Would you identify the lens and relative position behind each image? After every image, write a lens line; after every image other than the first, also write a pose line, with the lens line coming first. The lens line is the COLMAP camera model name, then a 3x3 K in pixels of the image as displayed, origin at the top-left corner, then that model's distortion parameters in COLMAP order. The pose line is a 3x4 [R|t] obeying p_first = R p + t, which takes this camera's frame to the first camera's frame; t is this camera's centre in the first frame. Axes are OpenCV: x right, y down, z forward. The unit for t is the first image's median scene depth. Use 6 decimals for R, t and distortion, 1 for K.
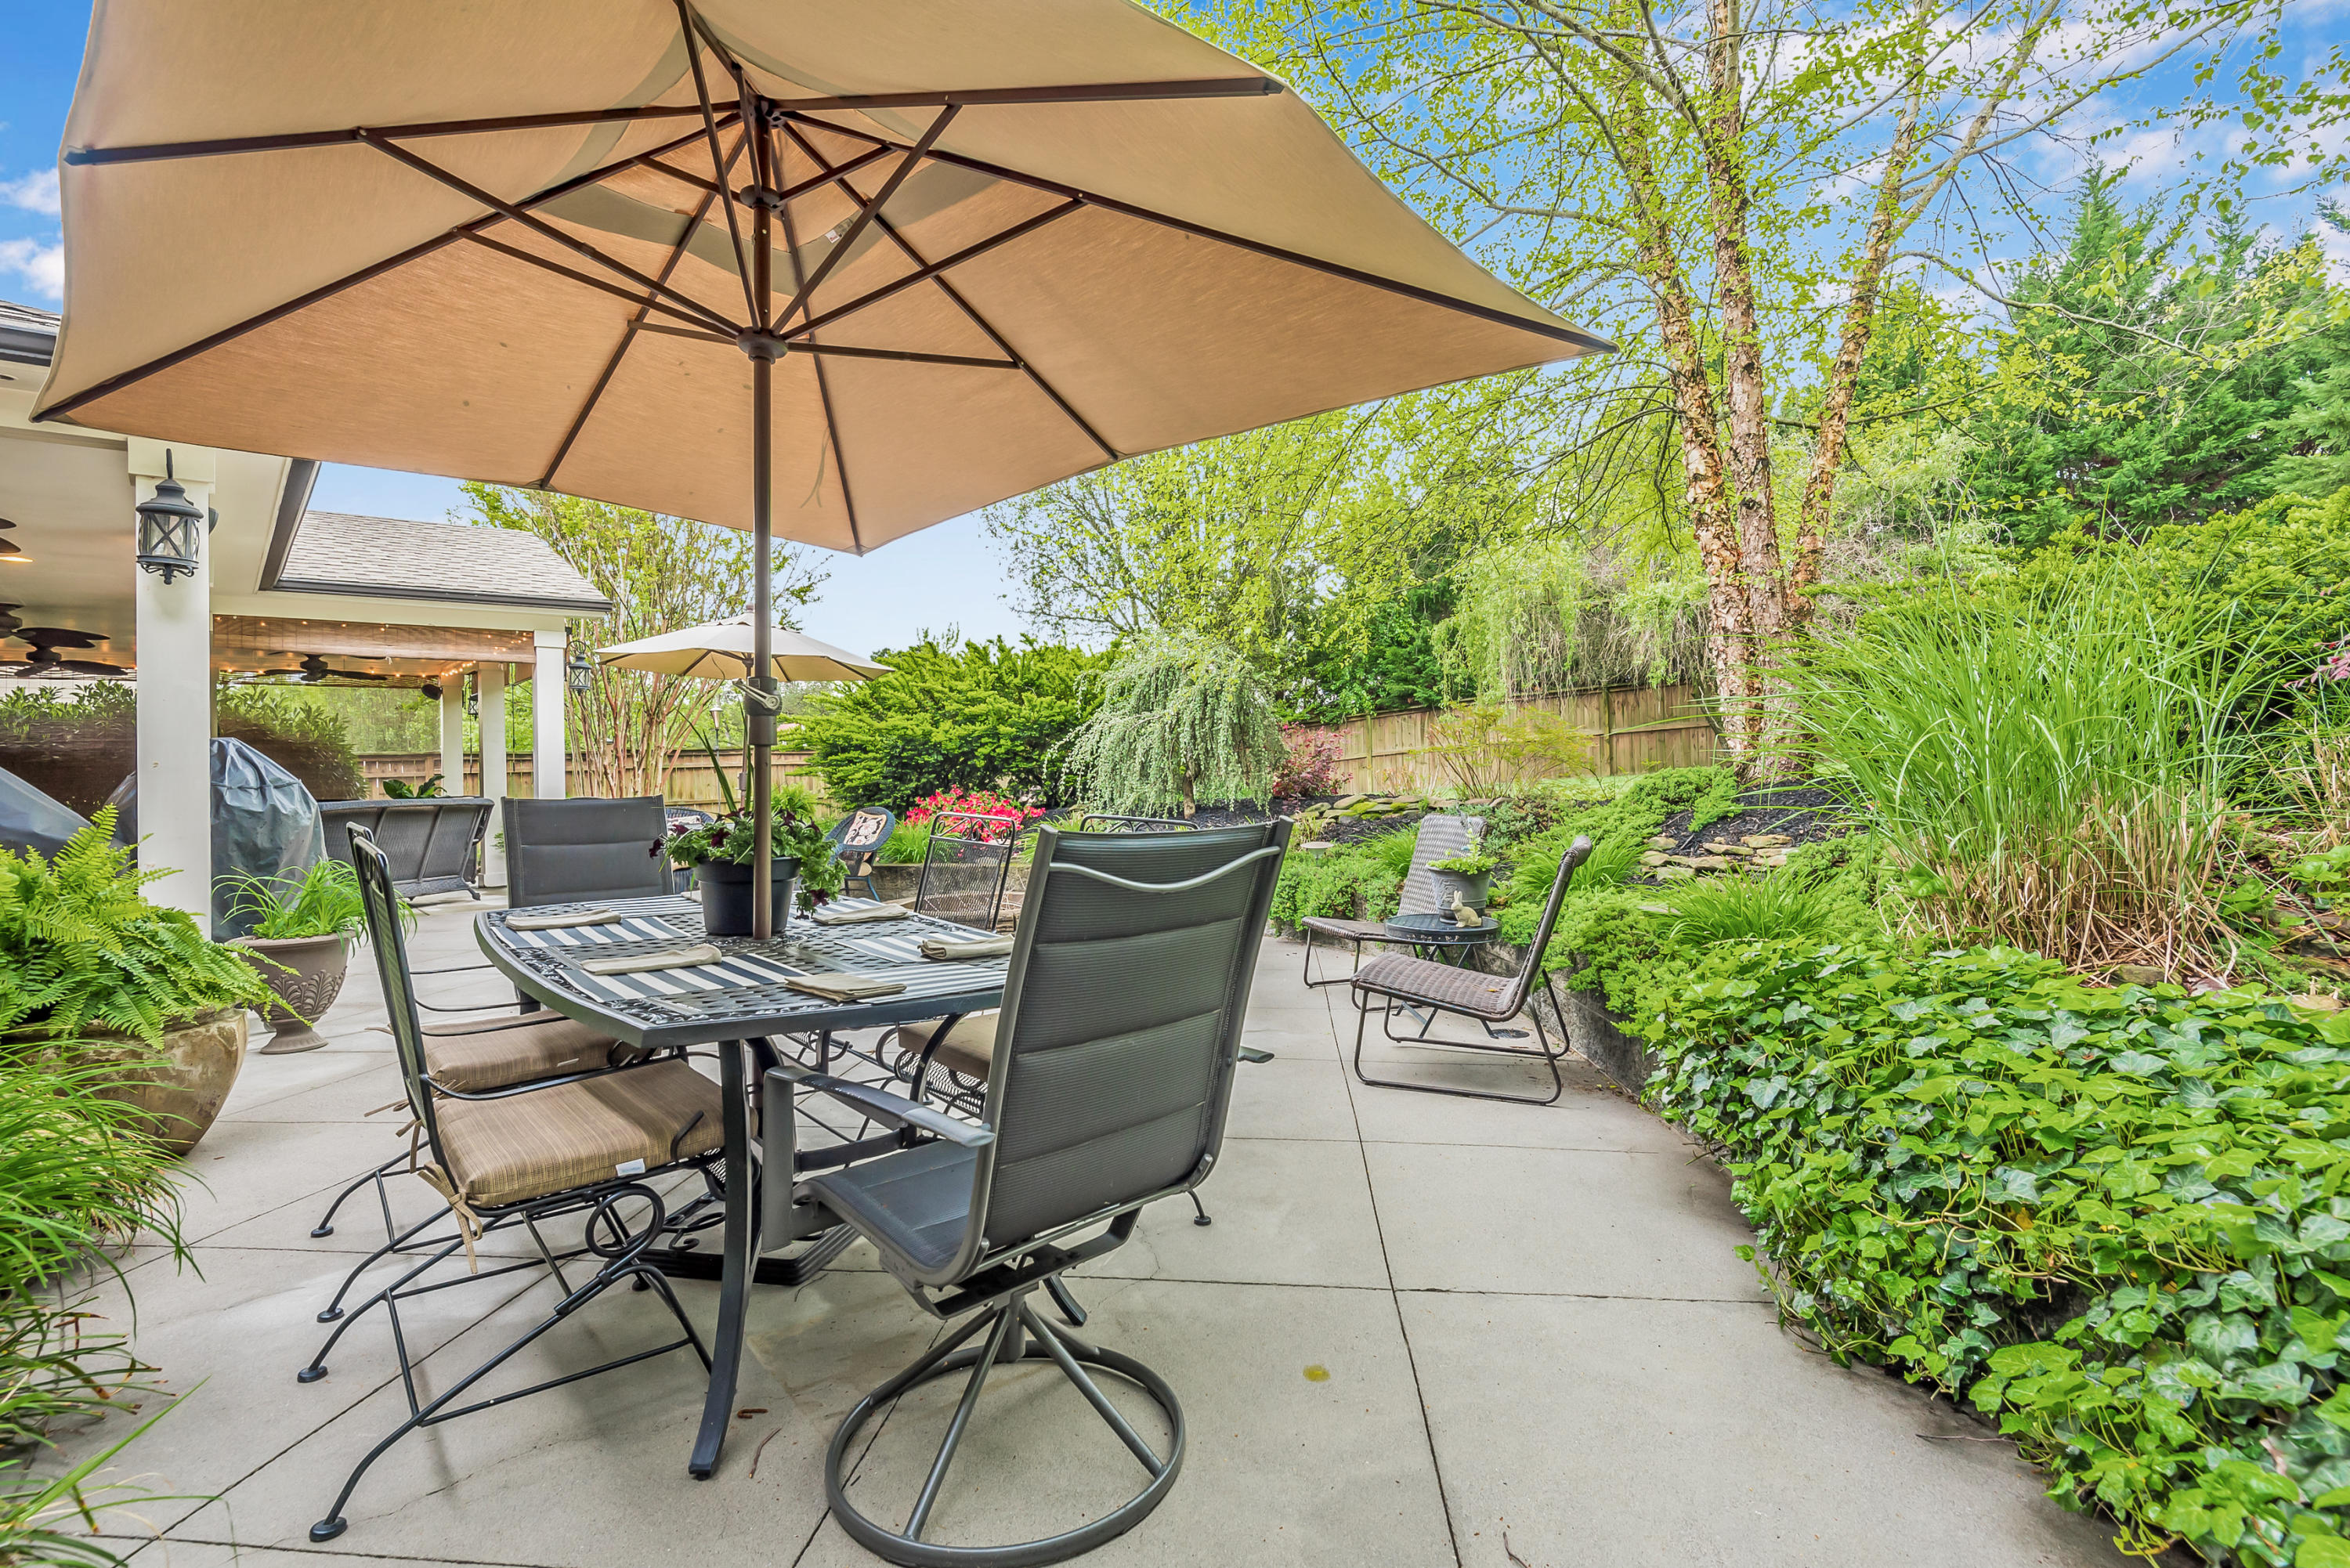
lens RADIAL K [[1111.6, 0, 1199.7], [0, 1111.6, 780.0], [0, 0, 1]] dist [-0.000518, -0.000306]
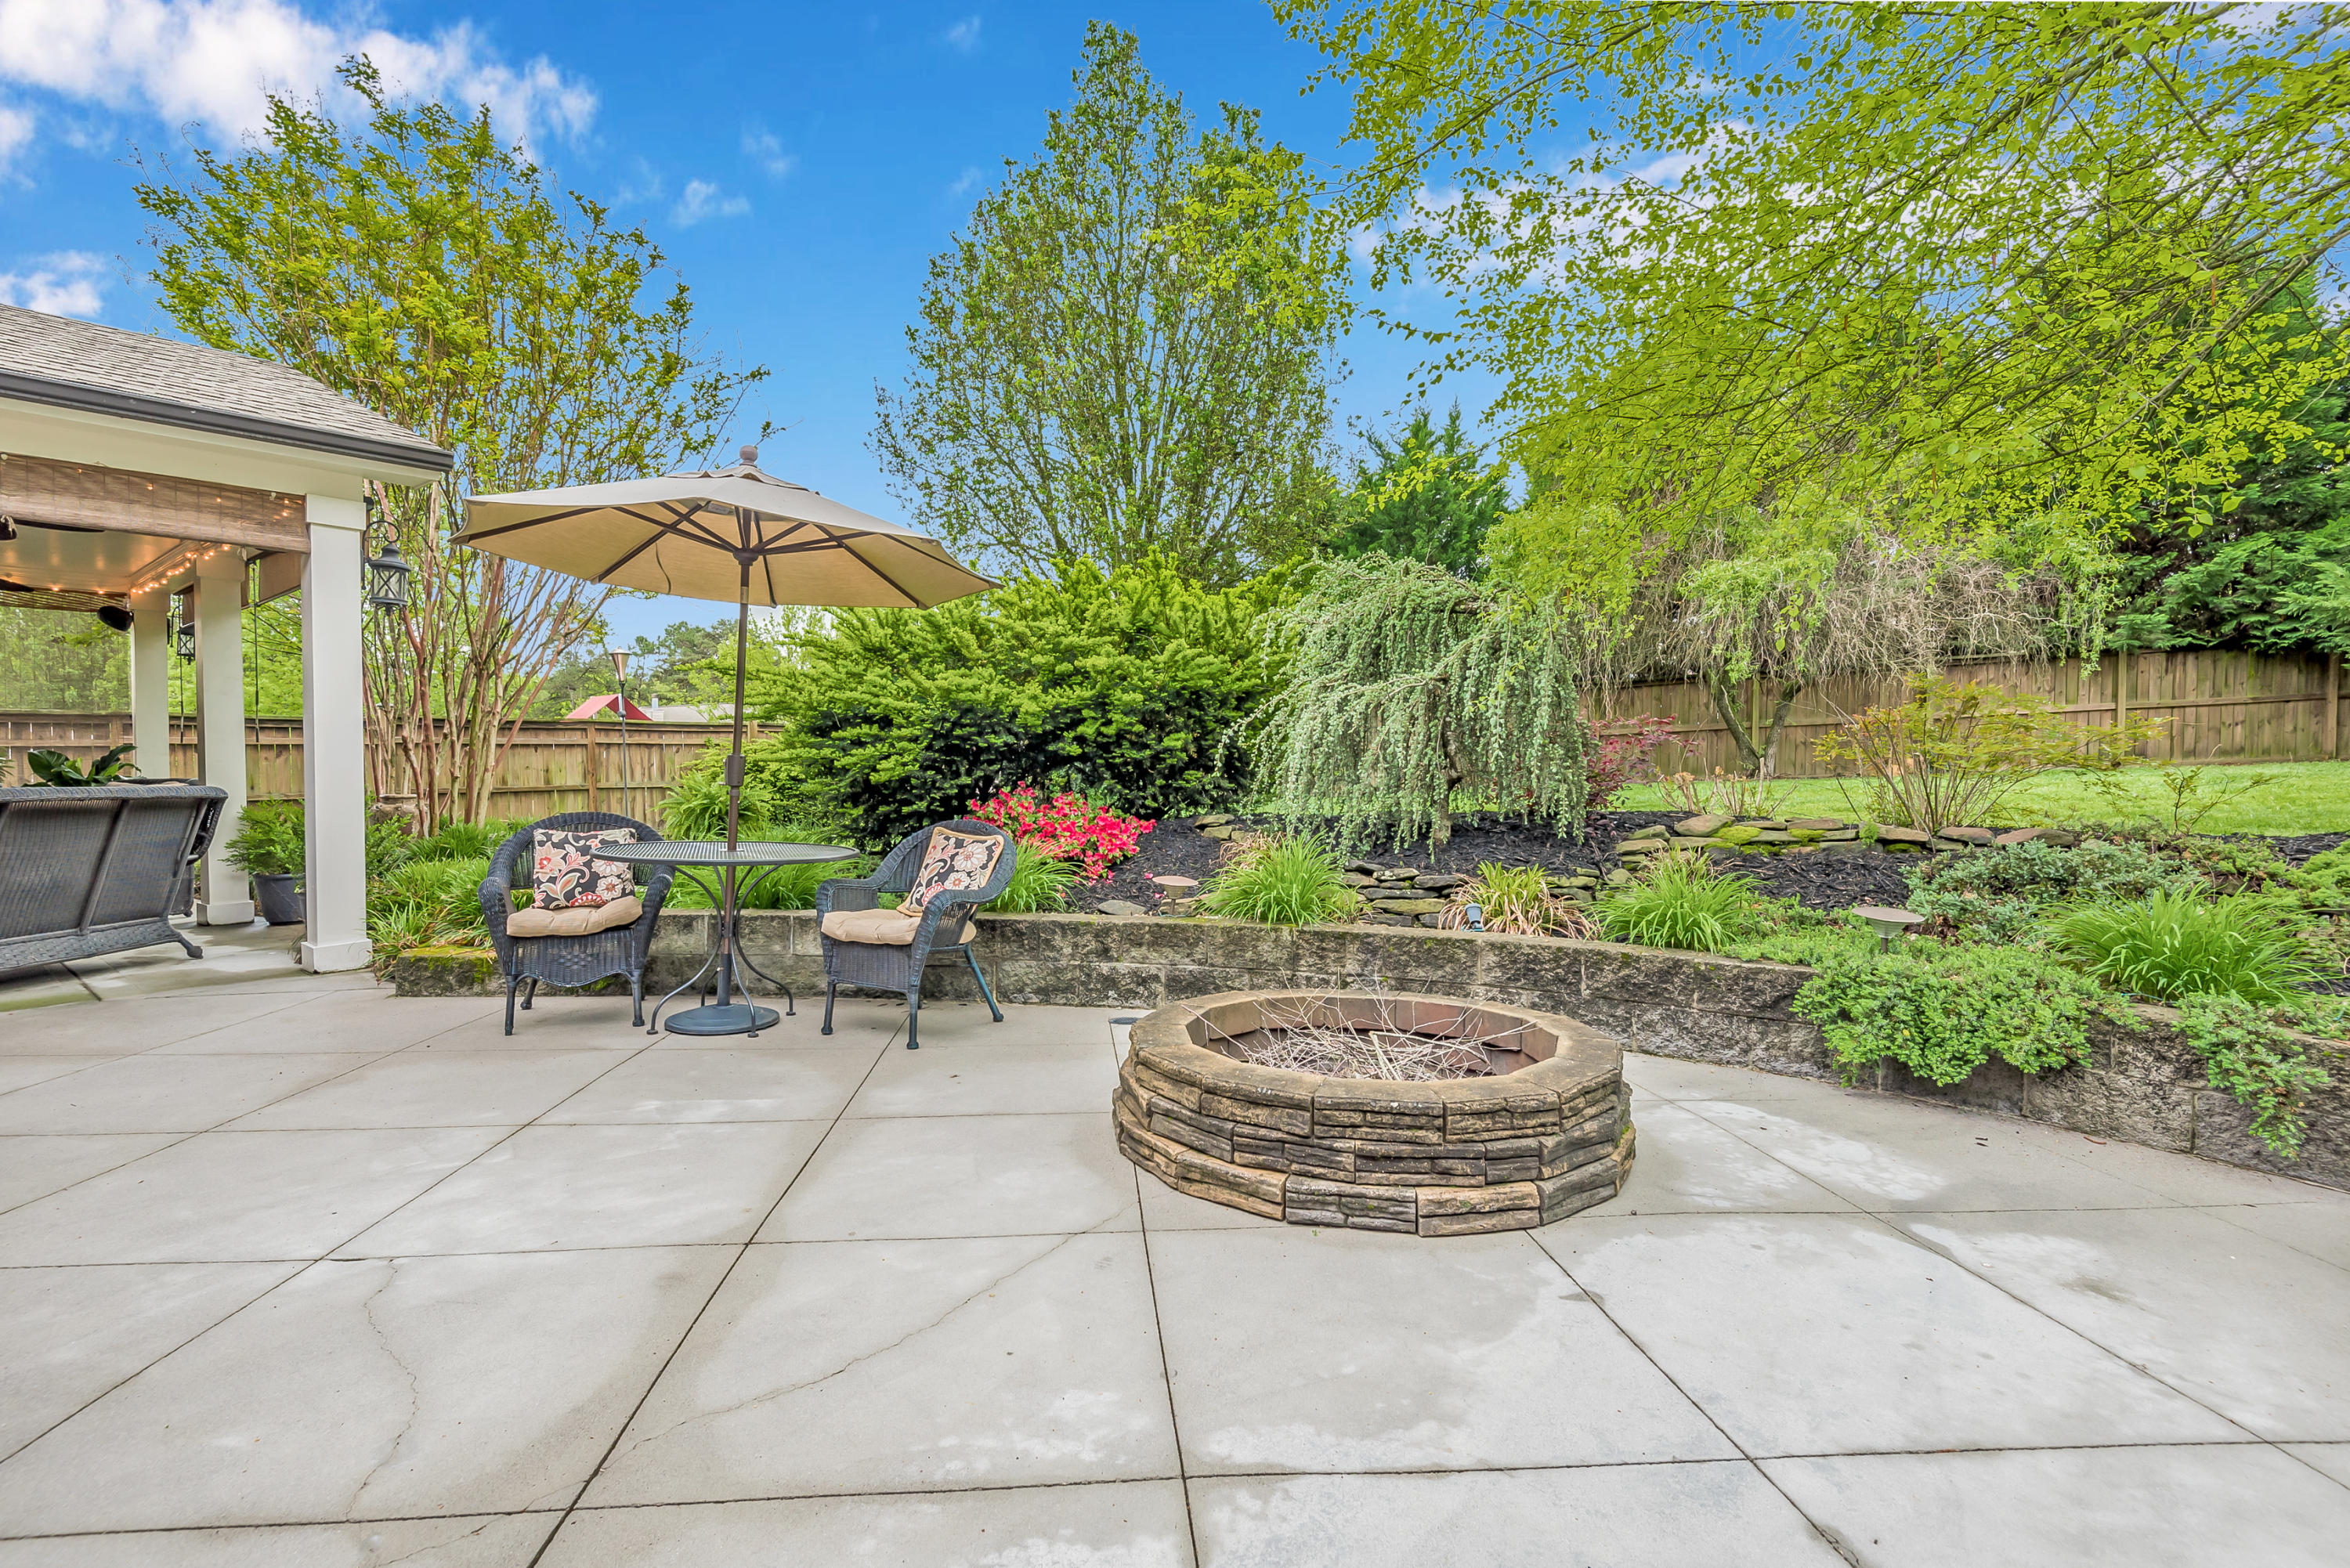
lens RADIAL K [[1120.9, 0, 1173.5], [0, 1120.9, 810.3], [0, 0, 1]] dist [0.000567, -0.000585]
pose [[0.989553, 0.019035, 0.142908, -0.222878], [-0.023616, 0.999258, 0.030434, -0.001110], [-0.142223, -0.033491, 0.989268, 0.340146]]
